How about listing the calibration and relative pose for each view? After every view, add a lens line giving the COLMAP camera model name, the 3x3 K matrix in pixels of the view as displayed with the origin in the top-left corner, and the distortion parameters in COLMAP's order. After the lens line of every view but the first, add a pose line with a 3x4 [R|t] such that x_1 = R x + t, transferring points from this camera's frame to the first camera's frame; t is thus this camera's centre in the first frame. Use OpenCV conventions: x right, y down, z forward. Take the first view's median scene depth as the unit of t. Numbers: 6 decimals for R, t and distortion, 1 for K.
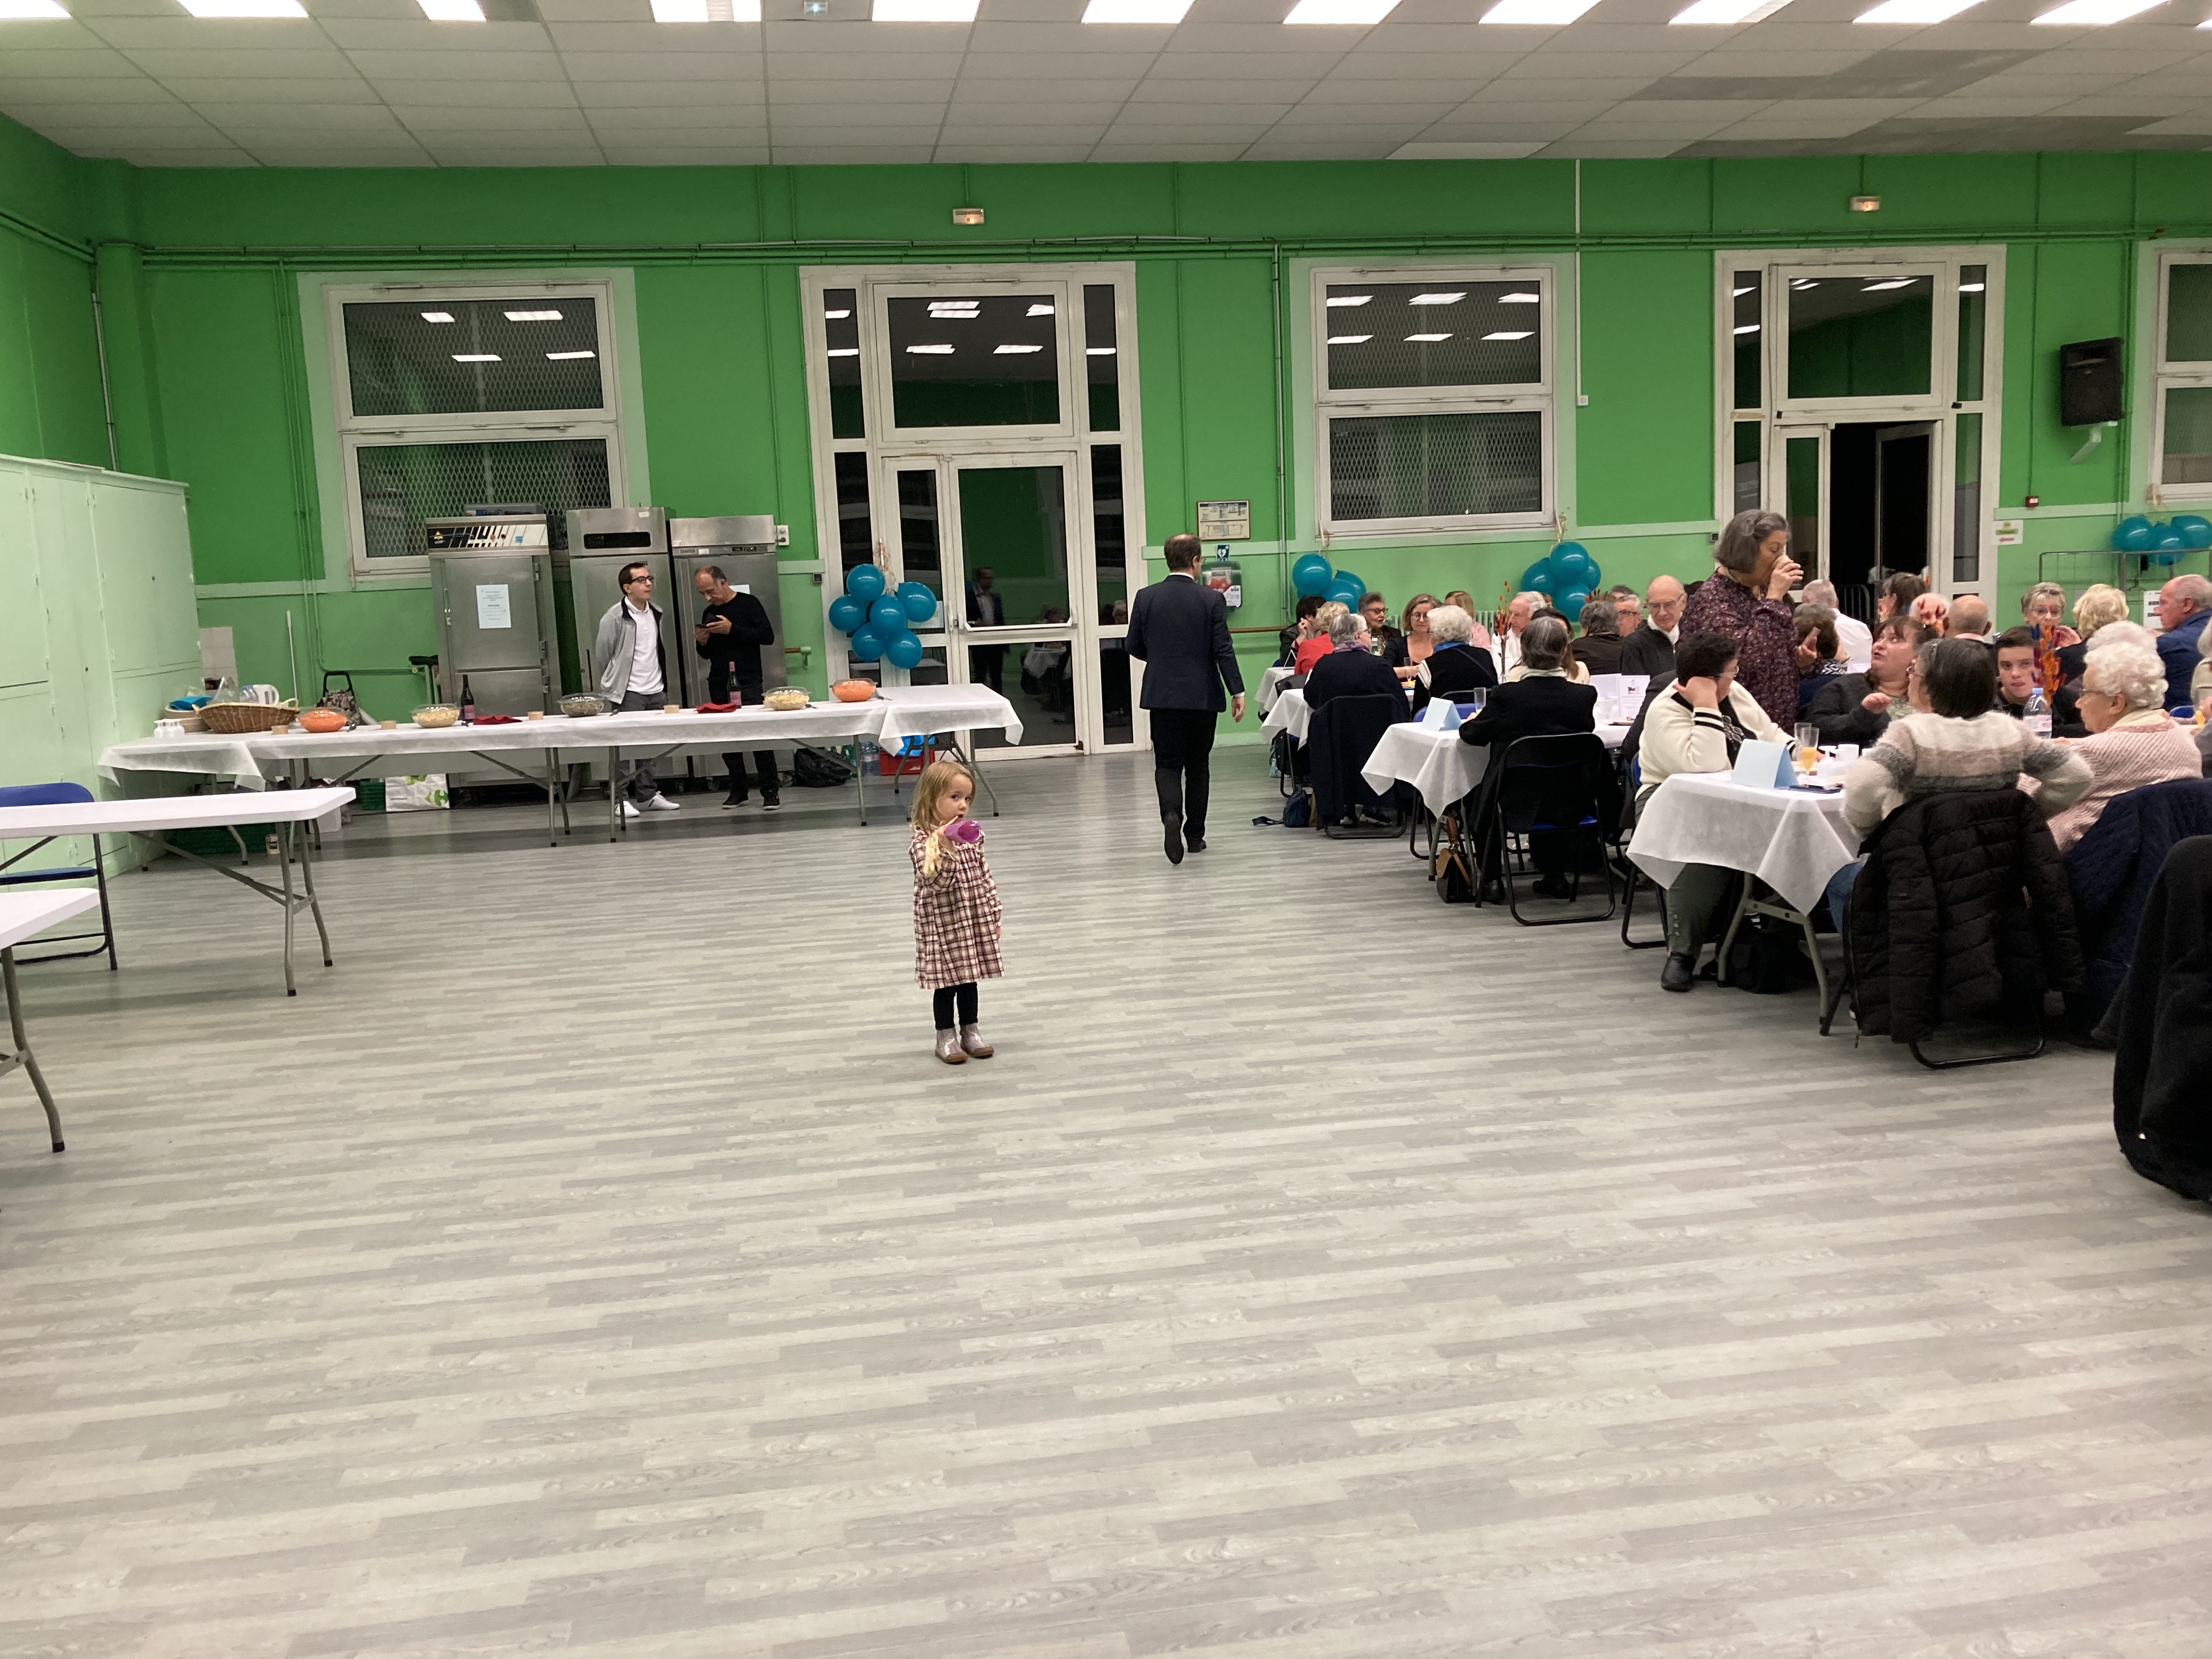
lens RADIAL K [[1798.9, 0, 1120.0], [0, 1798.9, 831.4], [0, 0, 1]] dist [0.018476, -0.016439]
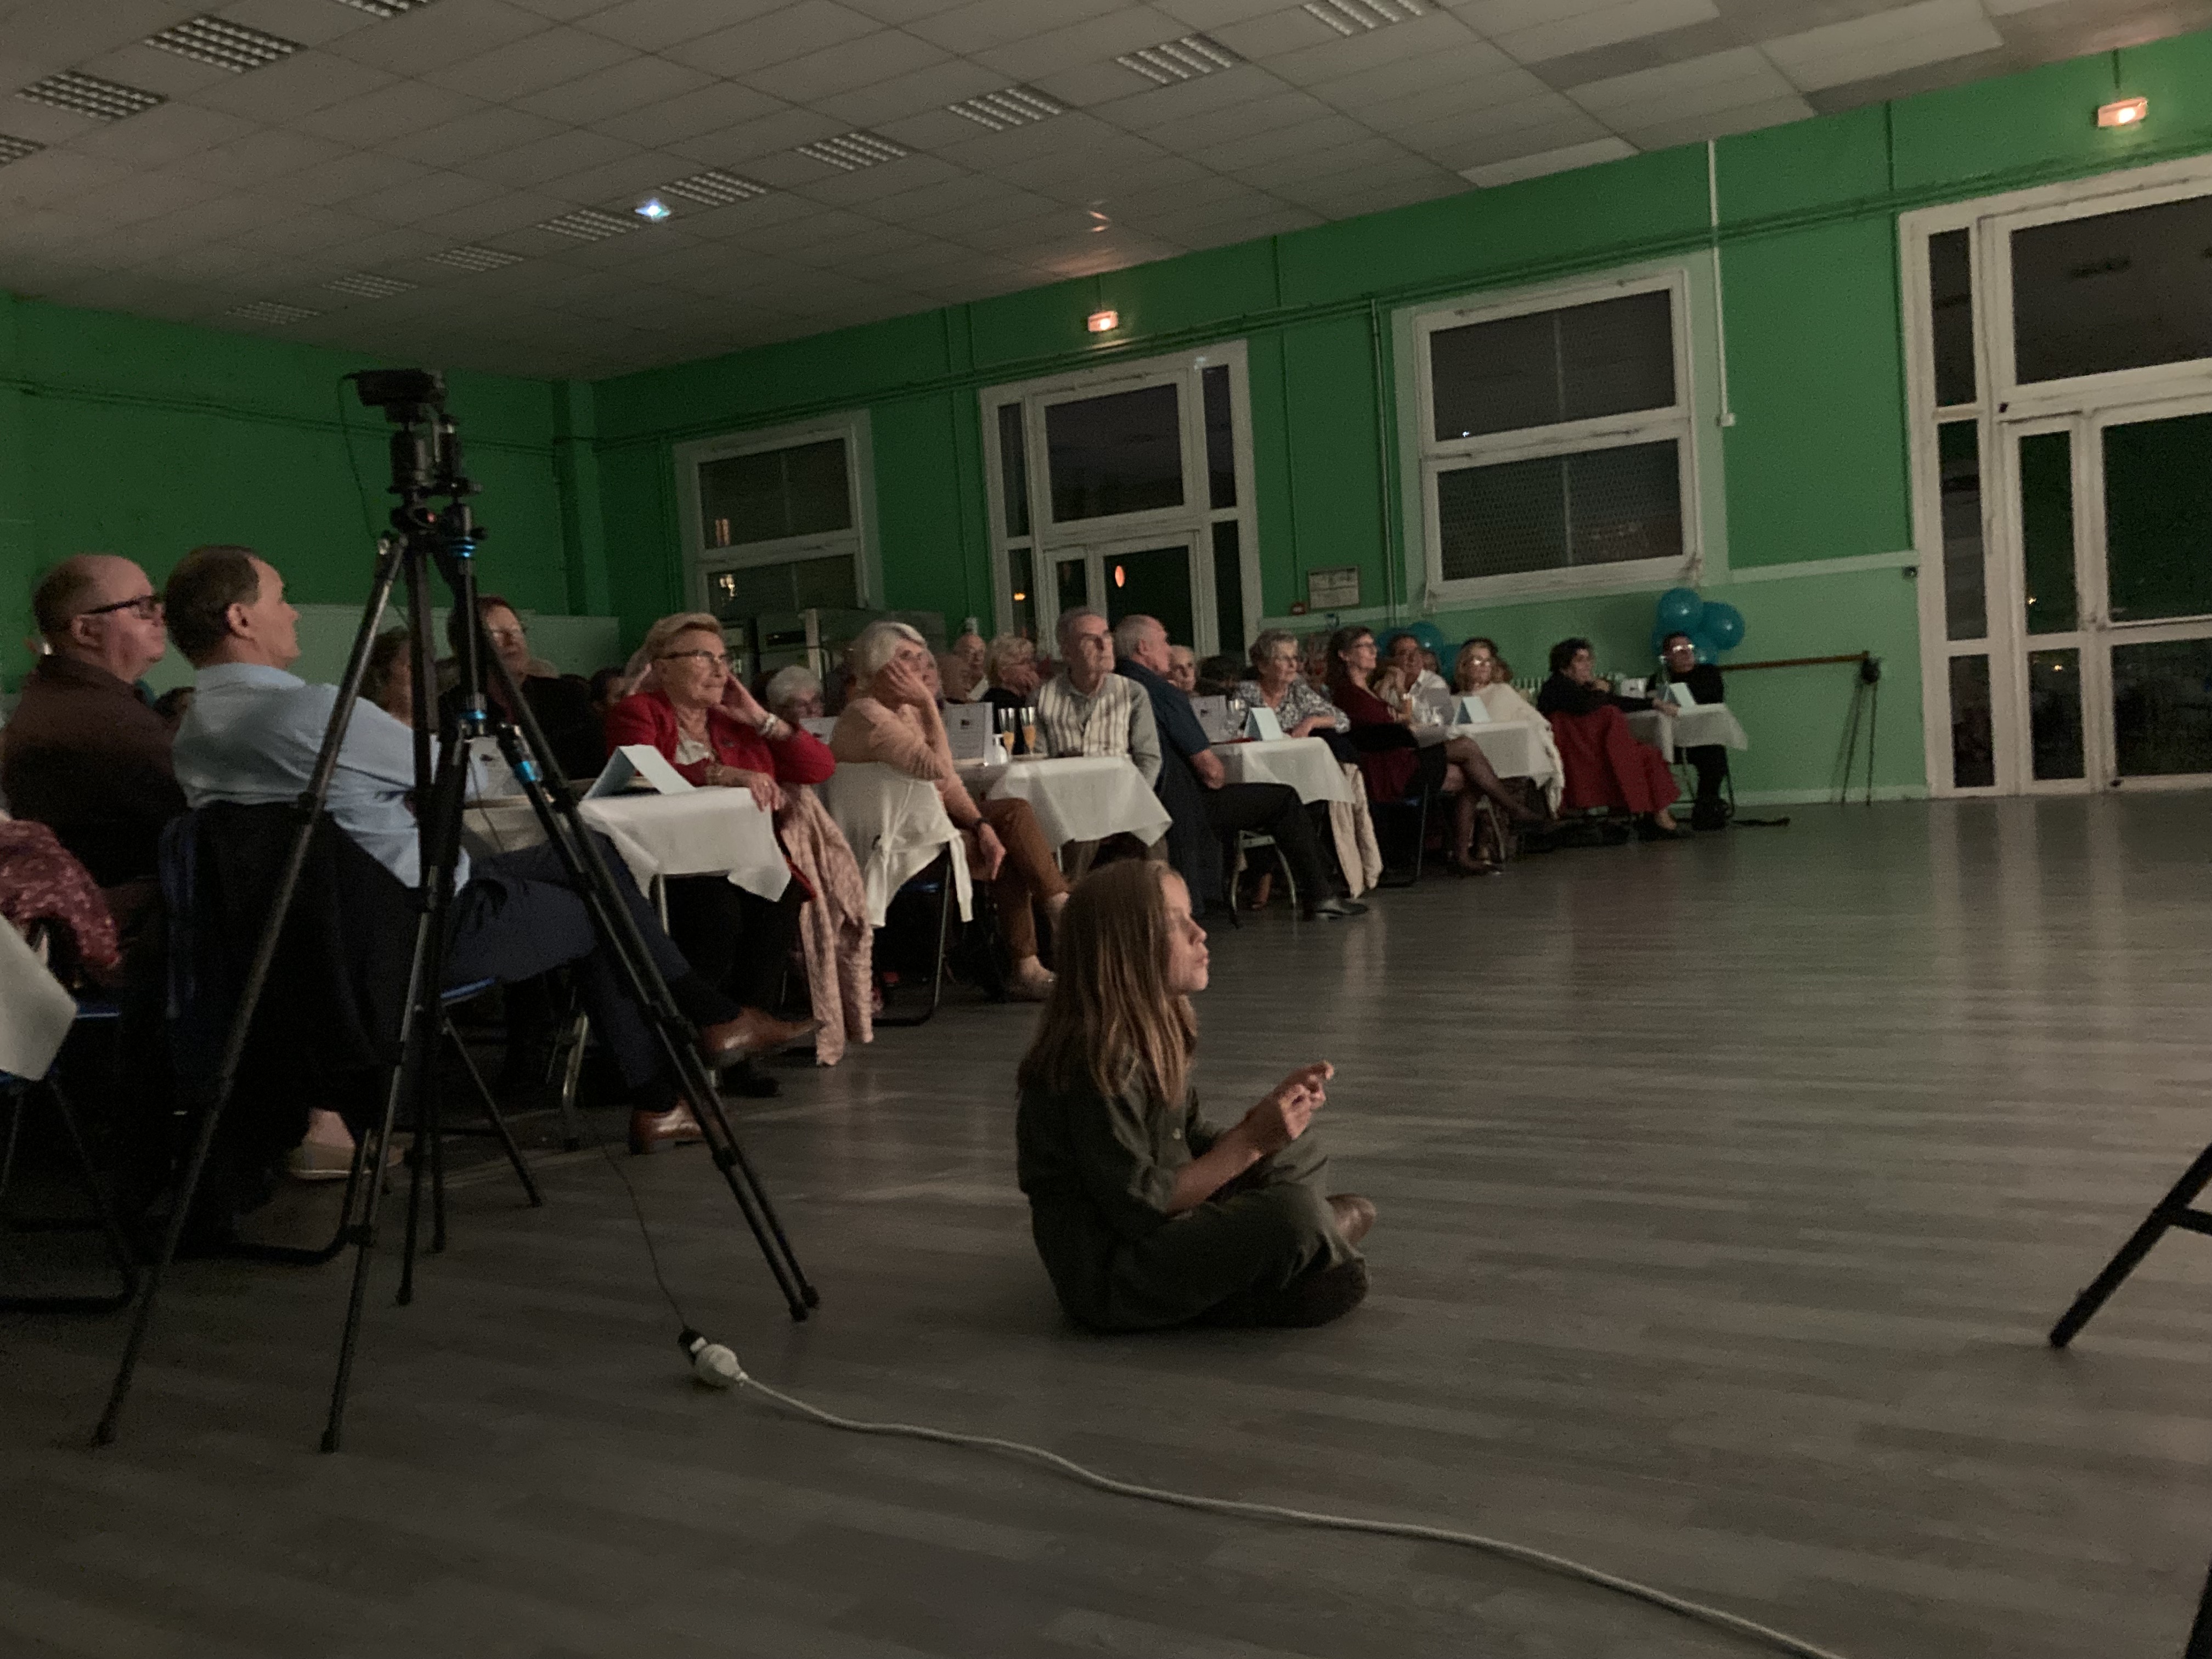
lens RADIAL K [[2029.9, 0, 1098.3], [0, 2029.9, 824.9], [0, 0, 1]] dist [0.014577, 0.000000]
pose [[0.728163, 0.033565, -0.684581, 0.716412], [-0.037831, 0.999246, 0.008755, -0.049062], [0.684359, 0.019524, 0.728884, 0.113161]]
